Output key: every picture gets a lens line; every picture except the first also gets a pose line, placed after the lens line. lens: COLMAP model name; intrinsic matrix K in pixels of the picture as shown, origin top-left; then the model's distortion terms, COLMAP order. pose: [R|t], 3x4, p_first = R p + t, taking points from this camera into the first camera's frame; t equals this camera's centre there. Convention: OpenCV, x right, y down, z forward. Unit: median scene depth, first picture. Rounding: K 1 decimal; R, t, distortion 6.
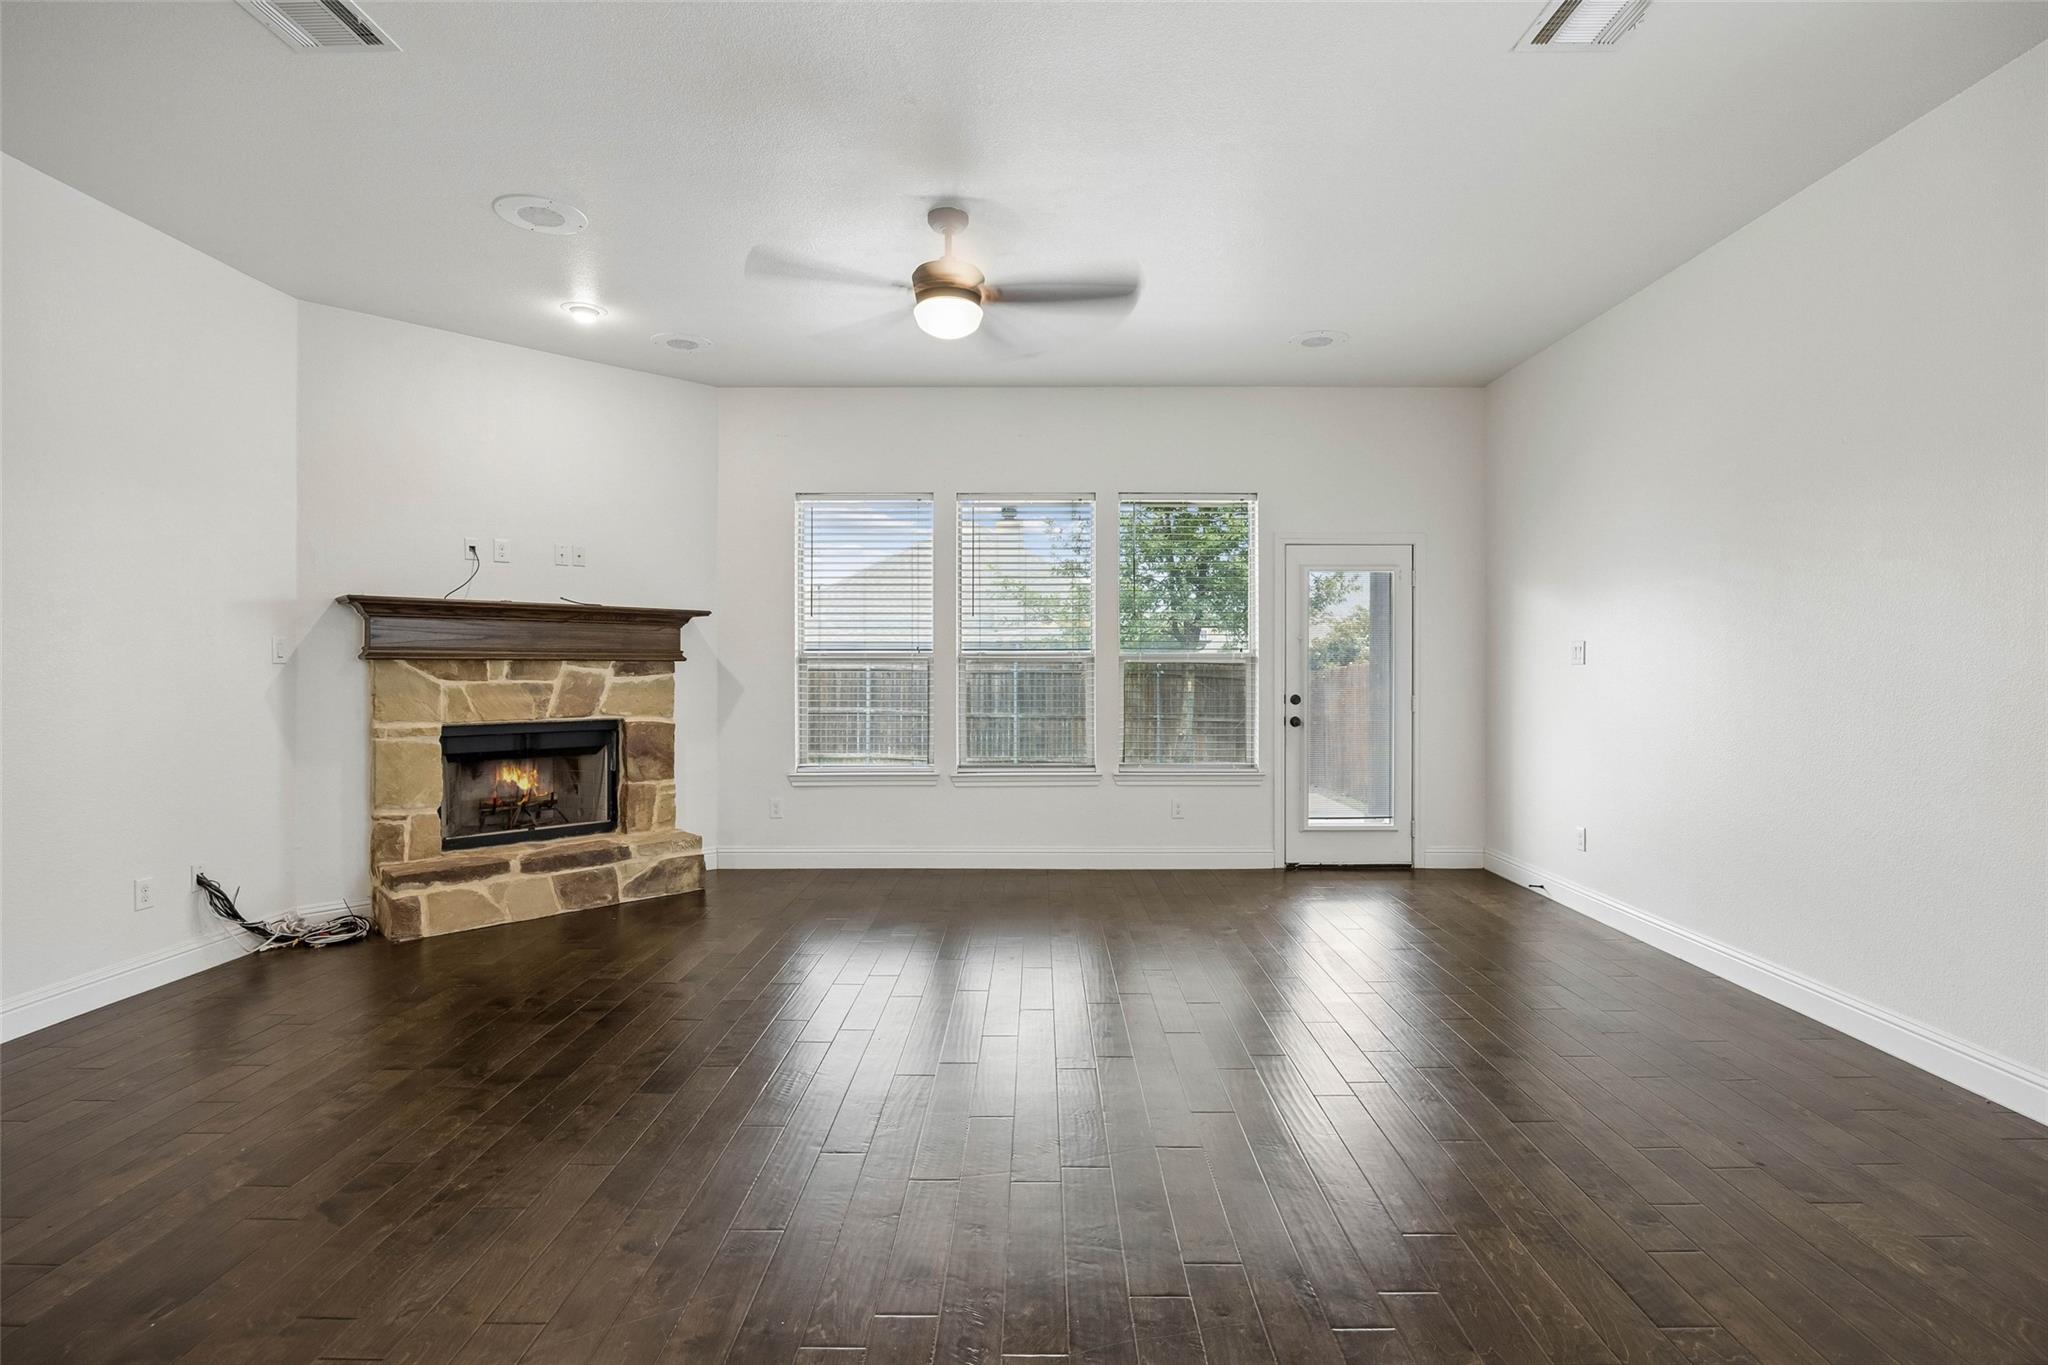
lens RADIAL K [[981.8, 0, 1026.3], [0, 981.8, 670.2], [0, 0, 1]] dist [0.002531, -0.000023]
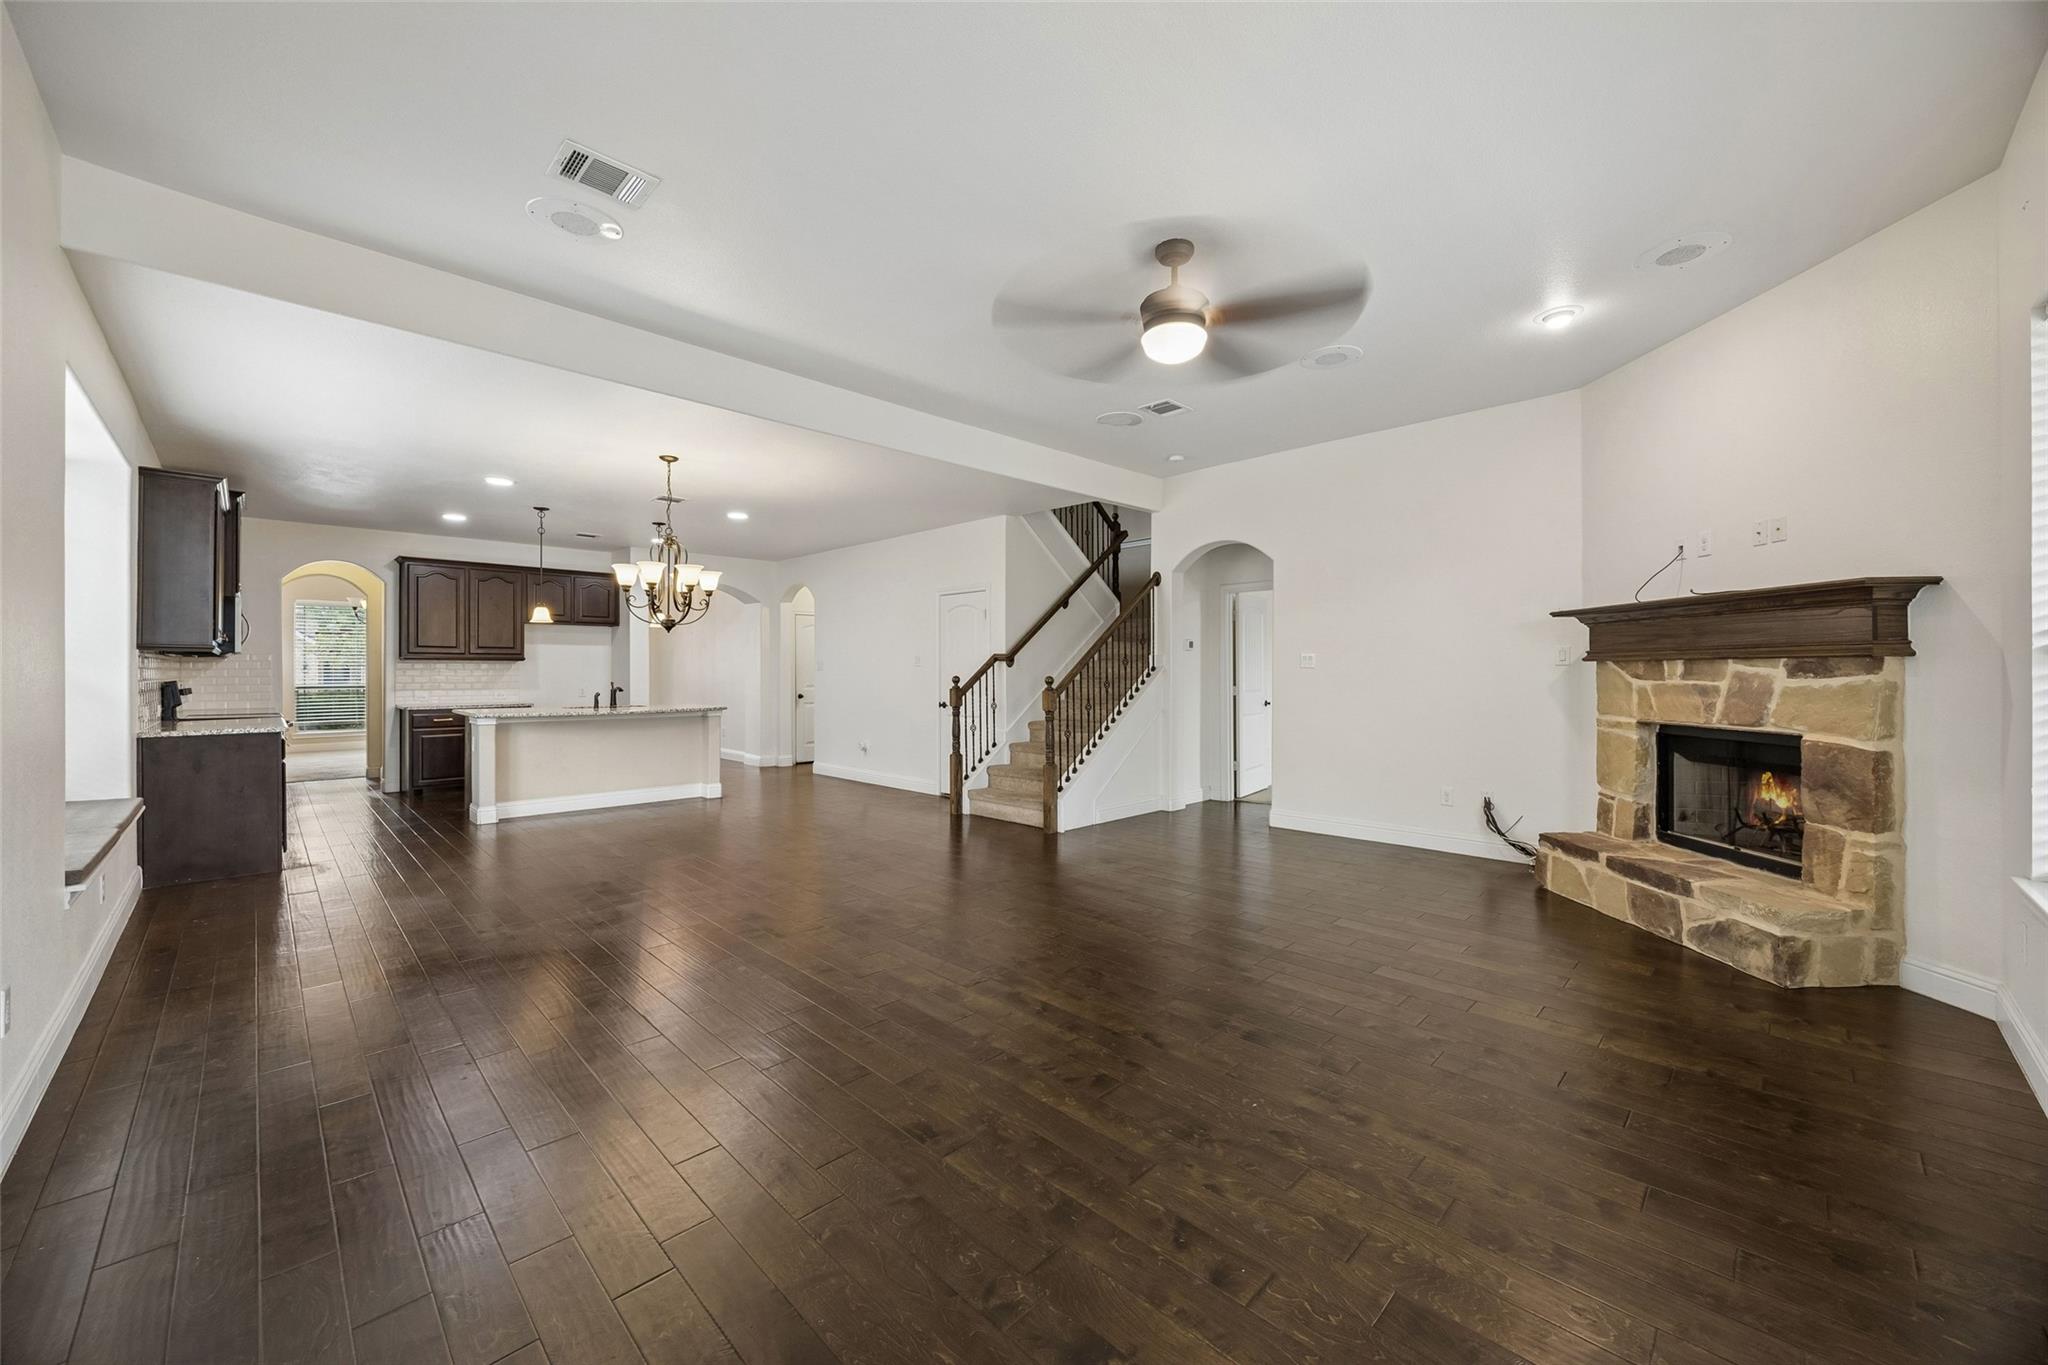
lens RADIAL K [[780.6, 0, 1022.2], [0, 780.6, 670.1], [0, 0, 1]] dist [-0.002488, -0.000185]
pose [[-0.708288, 0.002436, -0.705919, 0.449524], [0.001405, 0.999997, 0.002041, -0.002337], [0.705922, 0.000453, -0.708289, 1.040286]]
